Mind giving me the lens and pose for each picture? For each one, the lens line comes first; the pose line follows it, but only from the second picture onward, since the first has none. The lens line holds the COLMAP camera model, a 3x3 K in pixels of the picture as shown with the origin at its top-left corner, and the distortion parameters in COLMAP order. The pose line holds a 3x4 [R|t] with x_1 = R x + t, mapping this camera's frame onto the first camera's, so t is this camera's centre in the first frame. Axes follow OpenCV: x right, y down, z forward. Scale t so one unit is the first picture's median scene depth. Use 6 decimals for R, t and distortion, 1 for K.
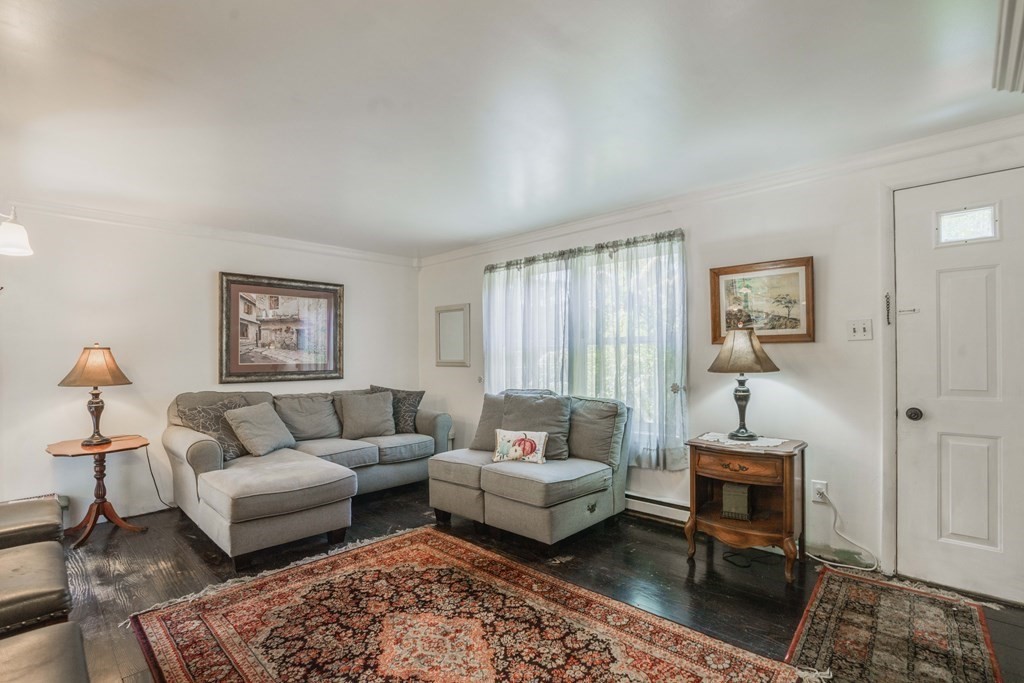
lens RADIAL K [[483.7, 0, 515.4], [0, 483.7, 346.9], [0, 0, 1]] dist [-0.059052, 0.027237]
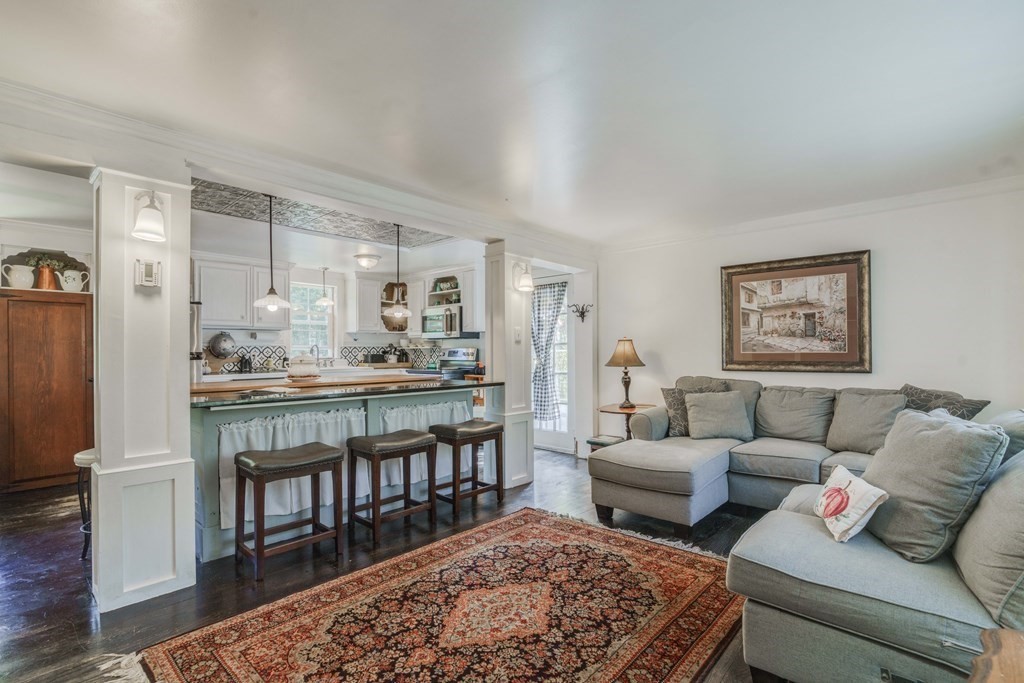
lens RADIAL K [[483.7, 0, 515.4], [0, 483.7, 346.9], [0, 0, 1]] dist [-0.059052, 0.027237]
pose [[0.028755, -0.002891, -0.999582, 0.609360], [0.024638, 0.999694, -0.002182, 0.019818], [0.999283, -0.024565, 0.028817, 0.676732]]
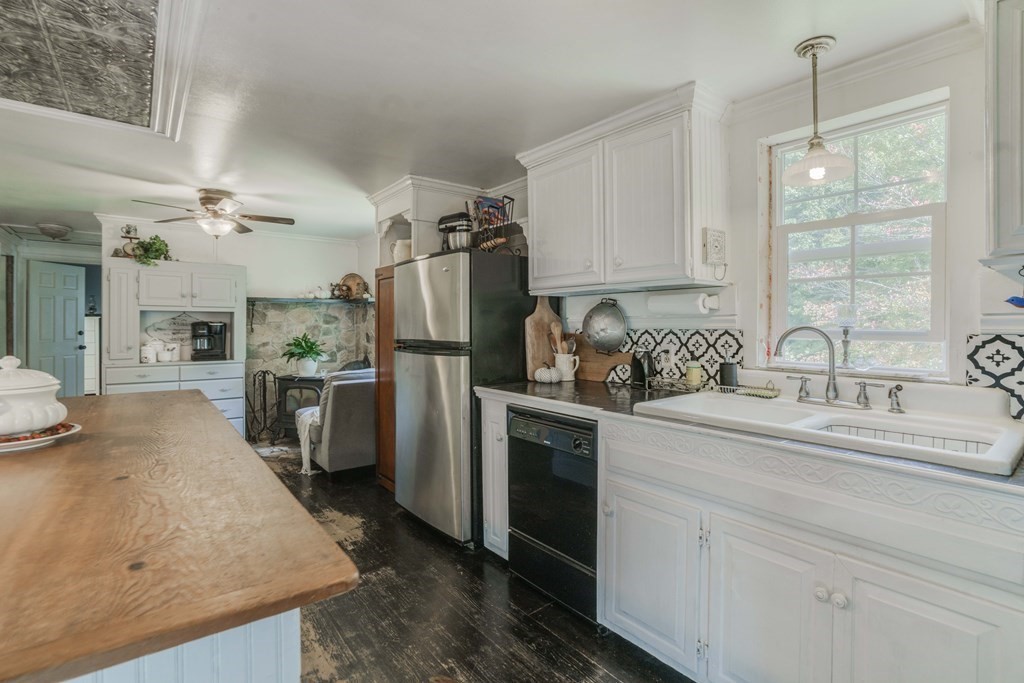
lens RADIAL K [[487.0, 0, 511.2], [0, 487.0, 324.9], [0, 0, 1]] dist [-0.062450, 0.027010]
pose [[-0.989533, 0.004864, 0.144228, -1.276572], [0.002440, 0.999853, -0.016977, -0.008248], [-0.144289, -0.016448, -0.989399, 0.506057]]
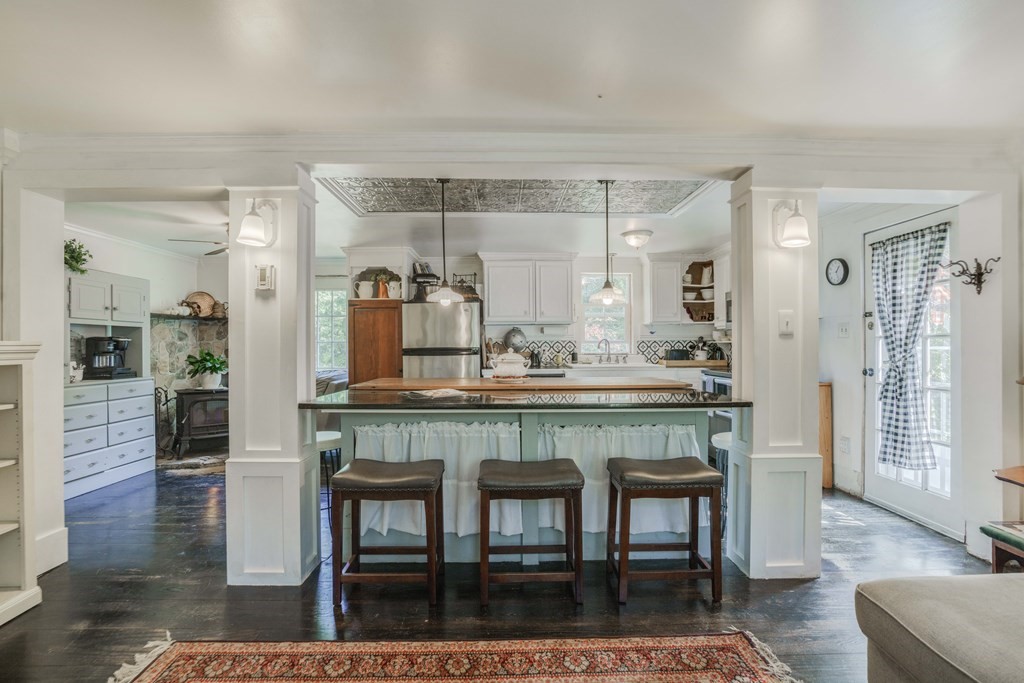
lens RADIAL K [[481.4, 0, 512.0], [0, 481.4, 341.5], [0, 0, 1]] dist [-0.059759, 0.026220]
pose [[-0.710669, 0.005317, -0.703507, 0.095383], [0.022596, 0.999628, -0.015270, 0.015274], [0.703164, -0.026748, -0.710525, 0.977845]]
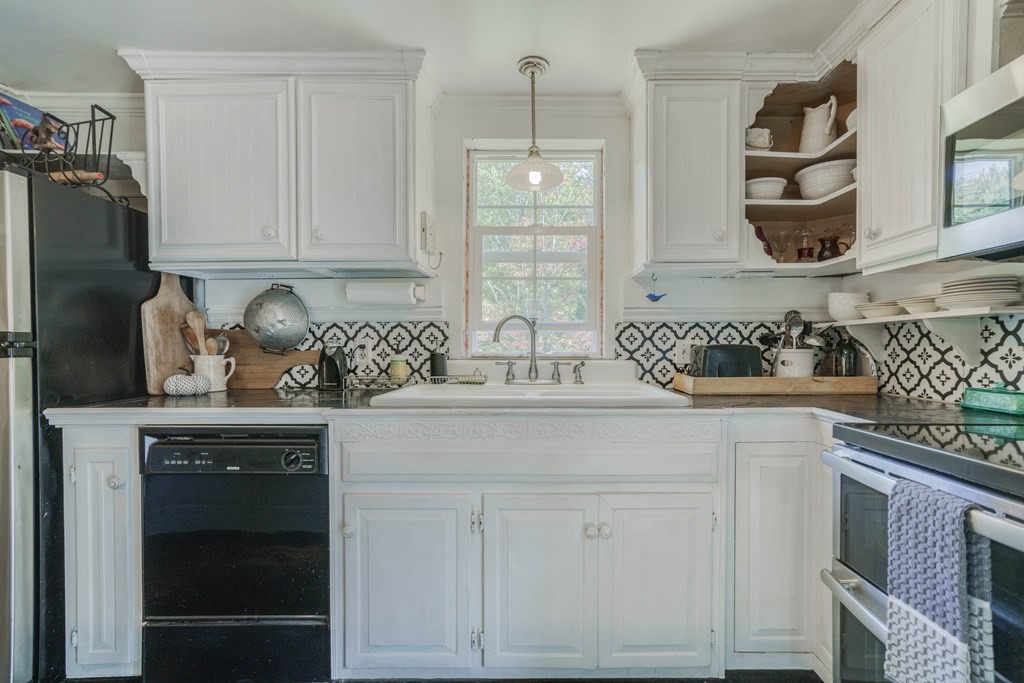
lens RADIAL K [[473.4, 0, 543.8], [0, 473.4, 354.2], [0, 0, 1]] dist [-0.022390, 0.014676]
pose [[-0.724294, 0.015670, -0.689313, -1.118770], [0.018738, 0.999820, 0.003040, 0.039175], [0.689237, -0.010715, -0.724457, 0.365648]]
